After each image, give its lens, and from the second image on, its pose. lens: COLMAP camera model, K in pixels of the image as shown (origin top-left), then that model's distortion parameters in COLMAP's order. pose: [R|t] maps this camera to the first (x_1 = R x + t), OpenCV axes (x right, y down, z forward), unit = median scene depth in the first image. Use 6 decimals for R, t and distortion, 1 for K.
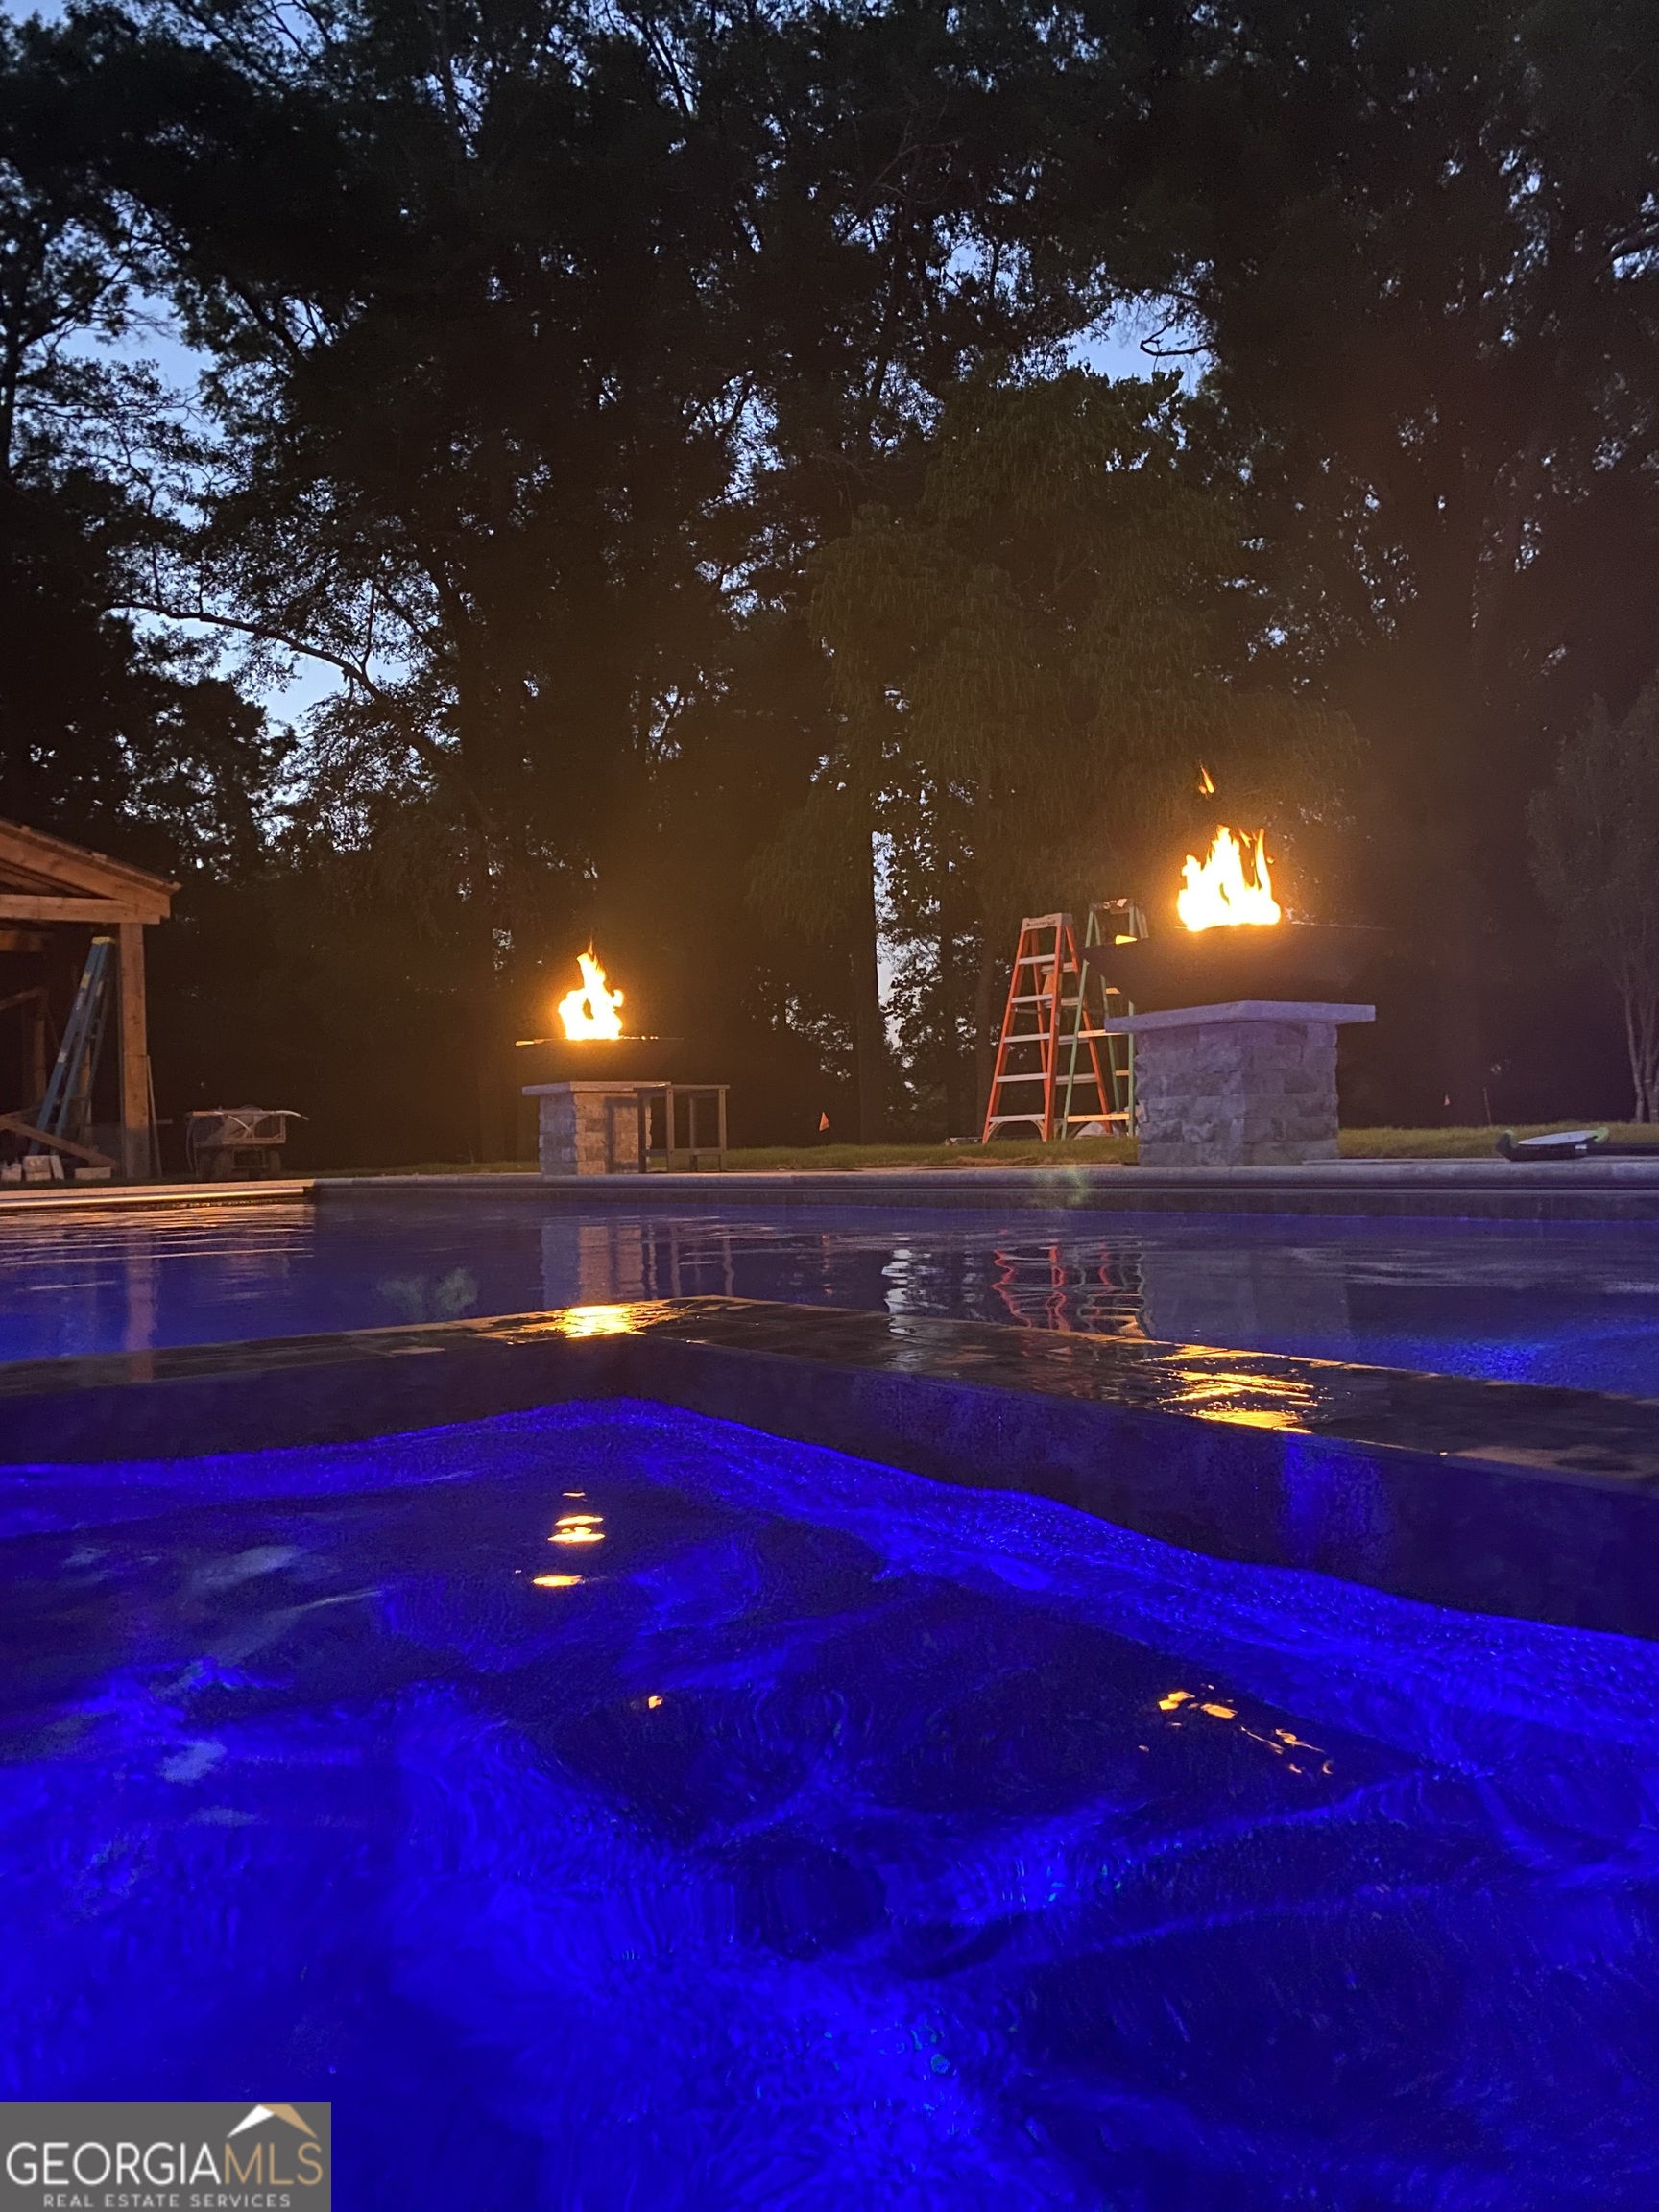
lens RADIAL K [[1684.2, 0, 843.6], [0, 1684.2, 1089.2], [0, 0, 1]] dist [0.004441, 0.001195]
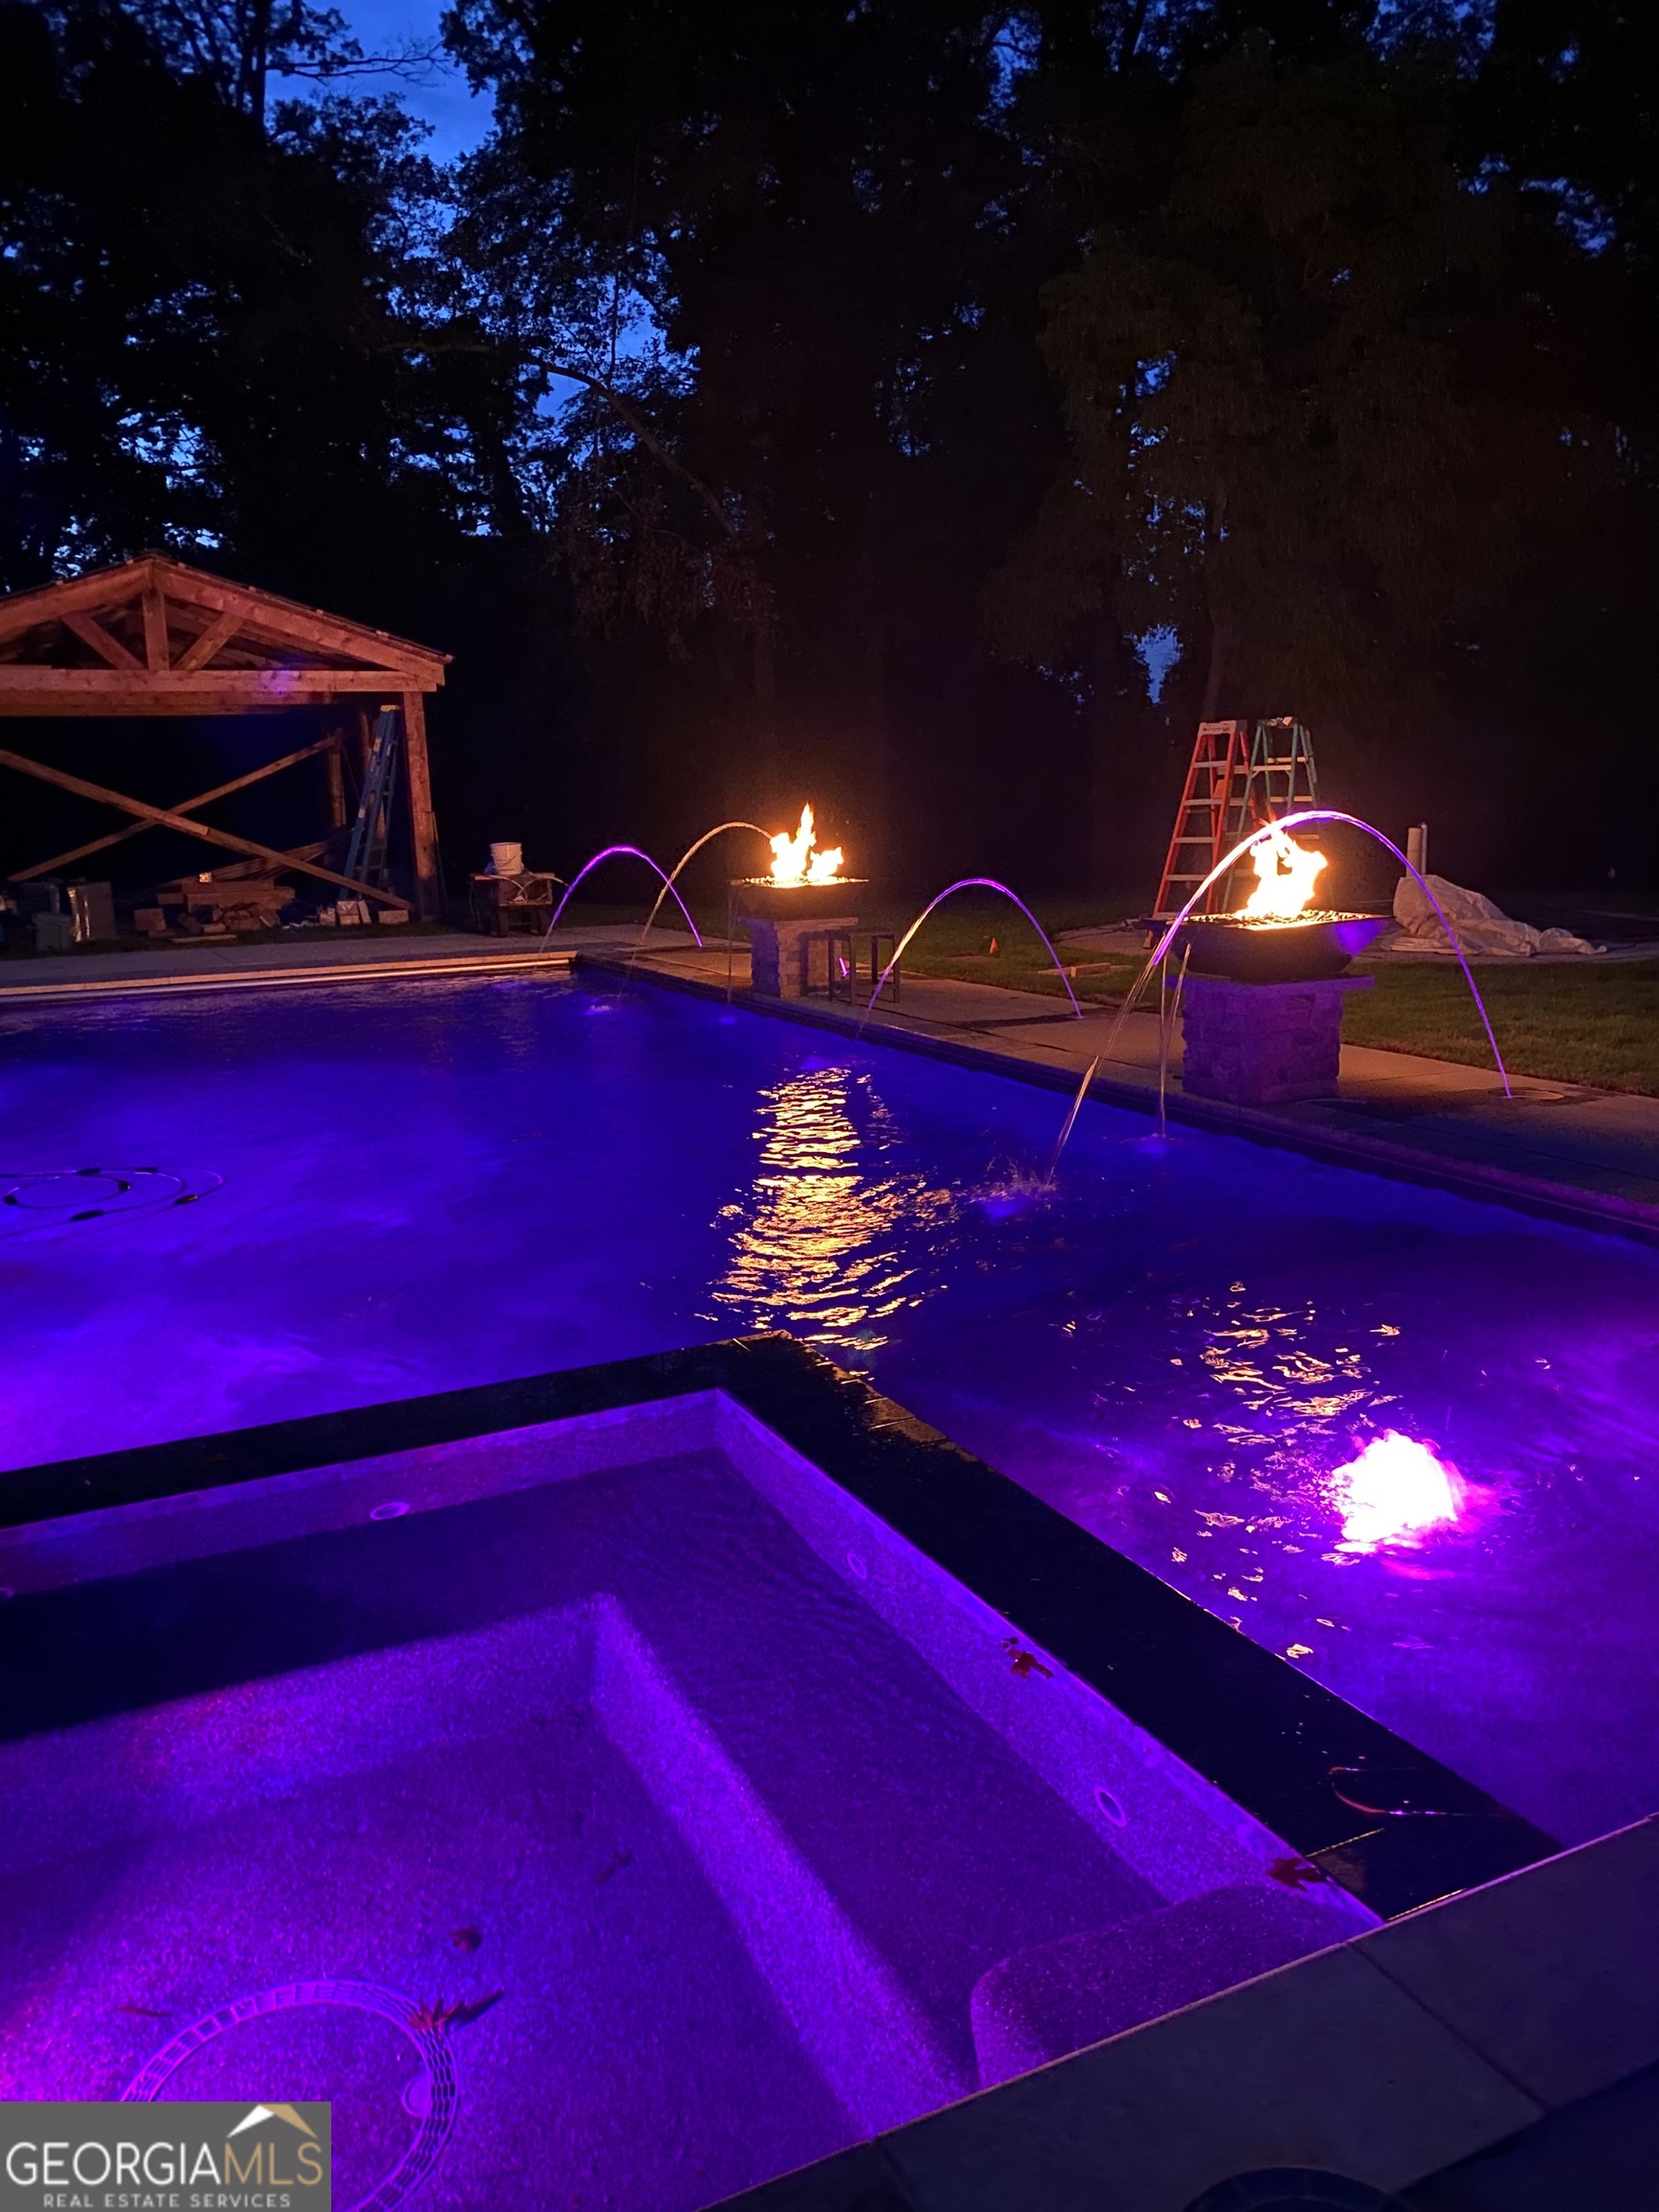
lens RADIAL K [[1684.2, 0, 826.7], [0, 1684.2, 1119.9], [0, 0, 1]] dist [0.004441, 0.001195]
pose [[0.987047, 0.043168, -0.154517, 0.038870], [-0.006491, 0.973077, 0.230389, -0.082140], [0.160302, -0.226401, 0.960753, -0.106545]]
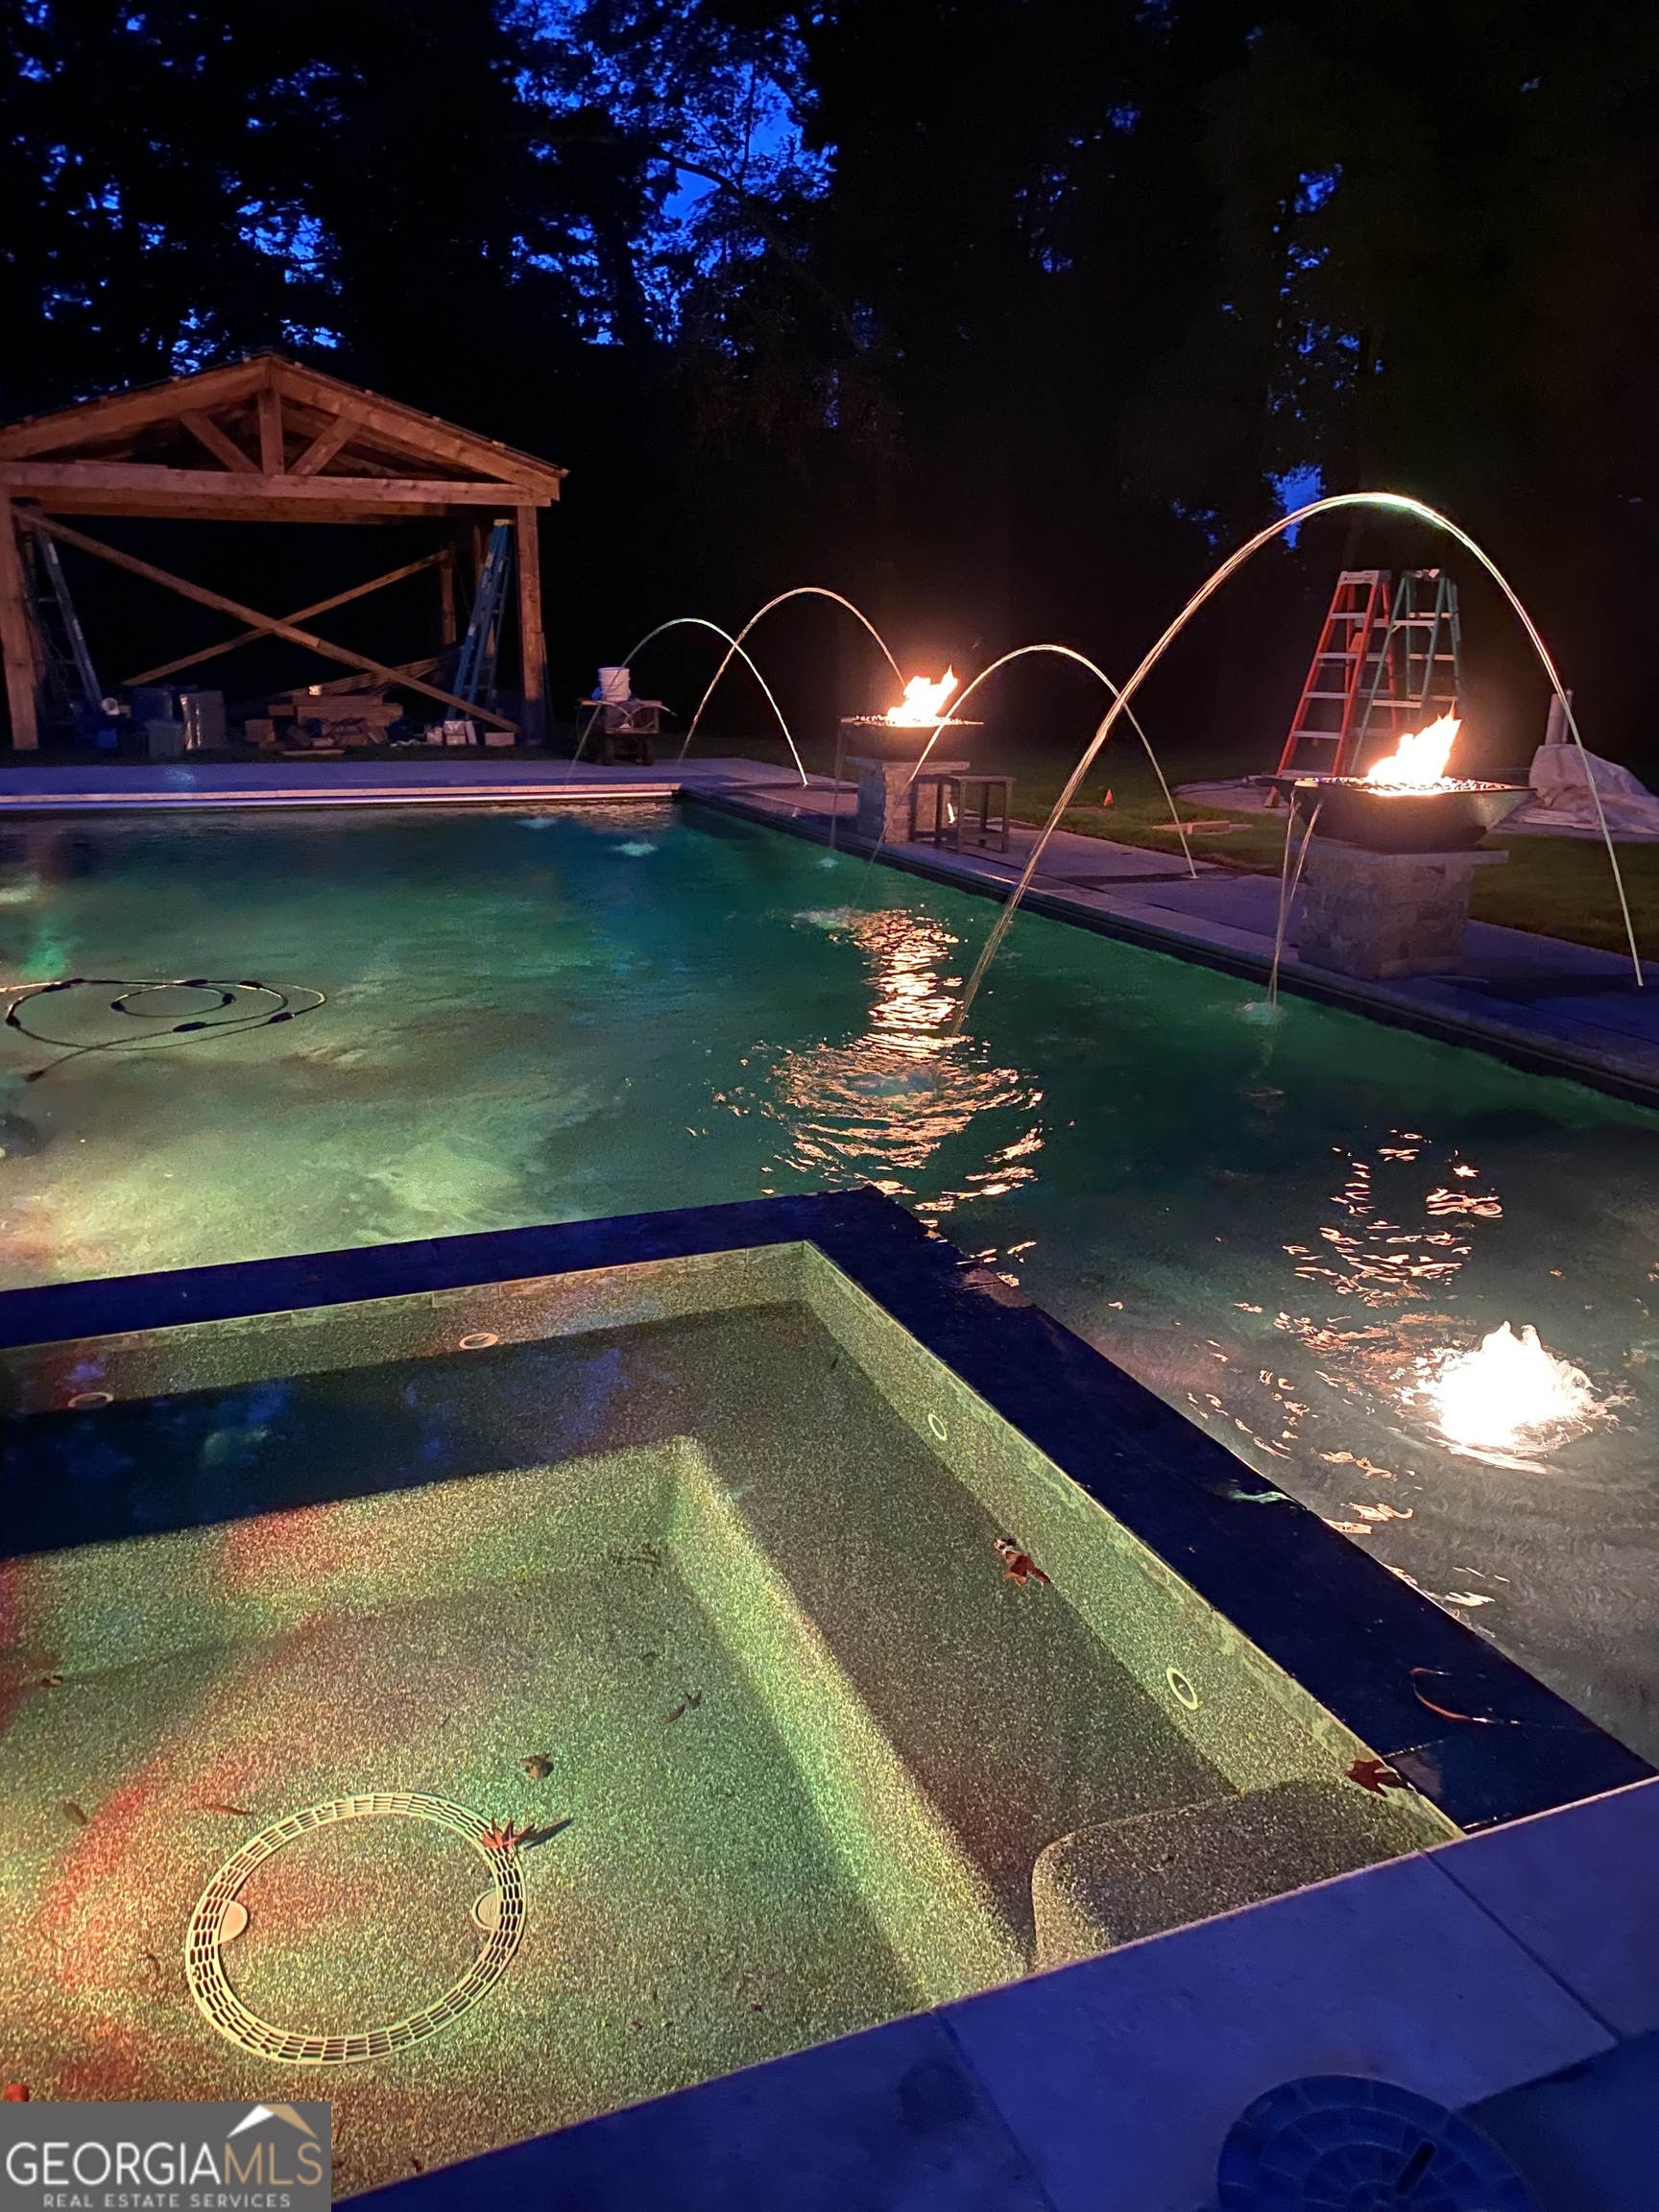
lens RADIAL K [[1684.2, 0, 826.5], [0, 1684.2, 1117.0], [0, 0, 1]] dist [0.004441, 0.001195]
pose [[0.973128, 0.112631, -0.200840, 0.036453], [-0.043550, 0.946491, 0.319778, -0.082512], [0.226110, -0.302438, 0.925962, -0.101390]]
